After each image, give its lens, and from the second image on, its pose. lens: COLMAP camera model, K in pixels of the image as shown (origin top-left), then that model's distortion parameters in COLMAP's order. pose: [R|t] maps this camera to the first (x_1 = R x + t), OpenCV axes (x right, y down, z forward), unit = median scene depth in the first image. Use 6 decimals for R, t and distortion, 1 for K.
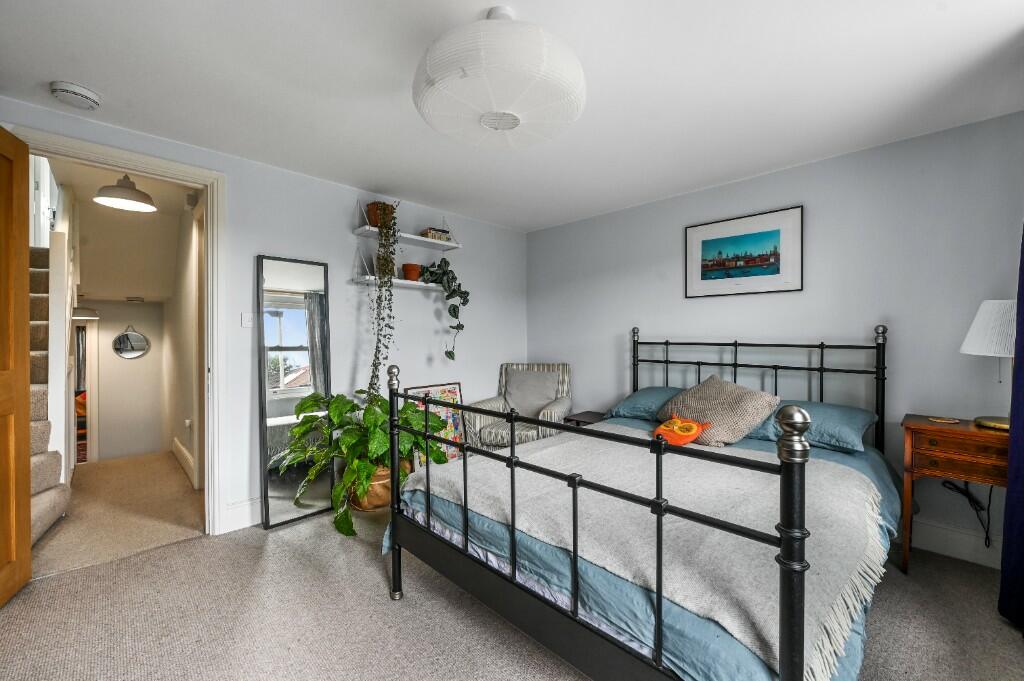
lens RADIAL K [[416.1, 0, 507.5], [0, 416.1, 341.1], [0, 0, 1]] dist [-0.004336, -0.000211]
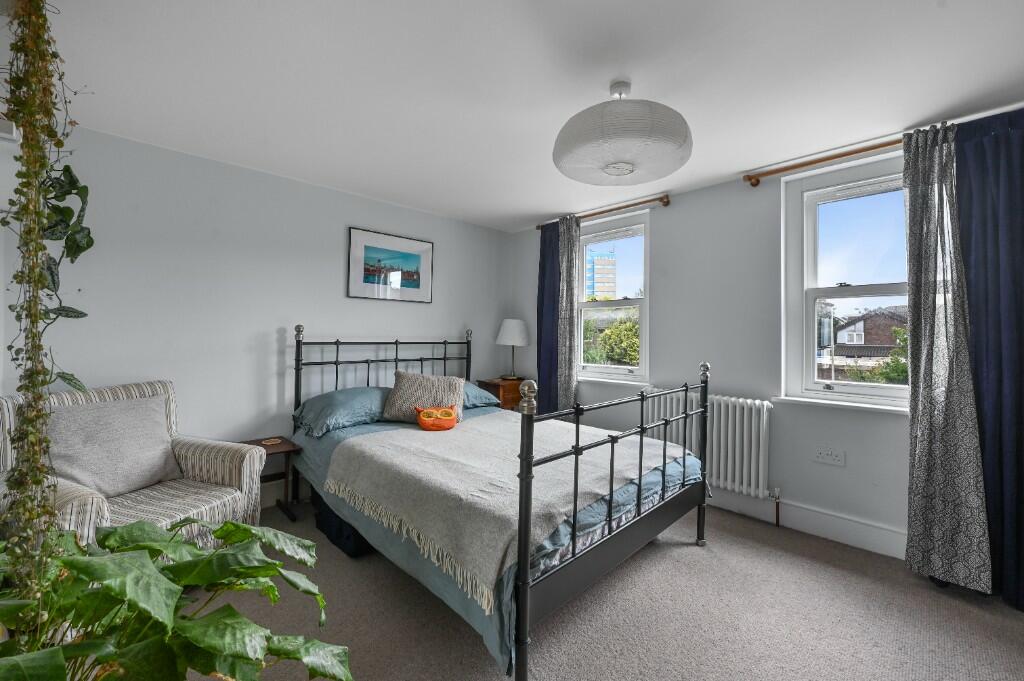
lens RADIAL K [[416.1, 0, 507.6], [0, 416.1, 332.4], [0, 0, 1]] dist [-0.004336, -0.000211]
pose [[0.016719, 0.008445, 0.999825, -0.598736], [0.004100, 0.999955, -0.008515, -0.009567], [-0.999852, 0.004242, 0.016683, 0.636829]]
